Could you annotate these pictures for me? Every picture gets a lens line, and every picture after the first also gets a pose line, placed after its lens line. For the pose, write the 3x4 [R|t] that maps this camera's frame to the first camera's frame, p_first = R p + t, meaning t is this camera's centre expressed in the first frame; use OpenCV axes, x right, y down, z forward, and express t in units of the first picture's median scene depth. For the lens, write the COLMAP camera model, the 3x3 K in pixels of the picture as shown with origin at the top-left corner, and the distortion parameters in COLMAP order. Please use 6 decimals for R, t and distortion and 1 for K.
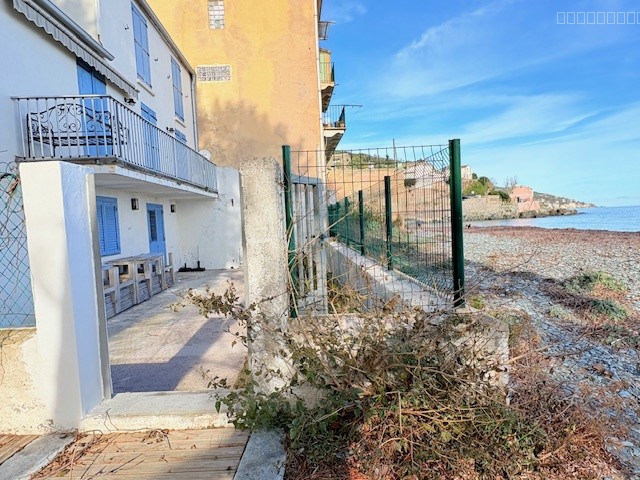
lens RADIAL K [[472.1, 0, 320.2], [0, 472.1, 241.3], [0, 0, 1]] dist [0.029119, -0.006234]
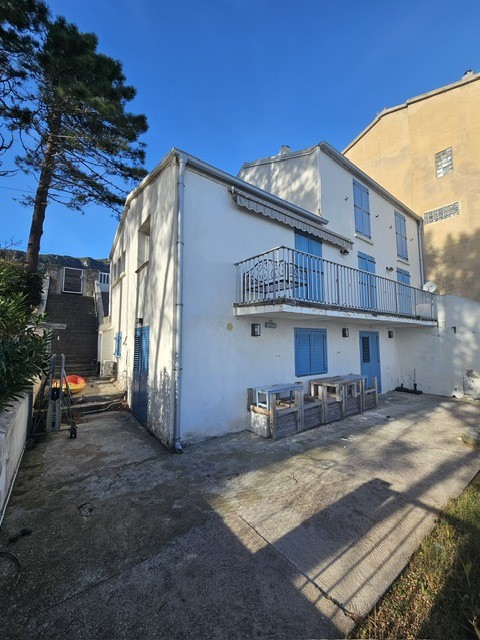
lens RADIAL K [[256.0, 0, 242.0], [0, 256.0, 319.3], [0, 0, 1]] dist [-0.004631, -0.000199]
pose [[0.556242, -0.023184, -0.830697, 0.011587], [-0.053866, 0.996503, -0.063880, -0.050824], [0.829273, 0.080279, 0.553048, 0.371738]]
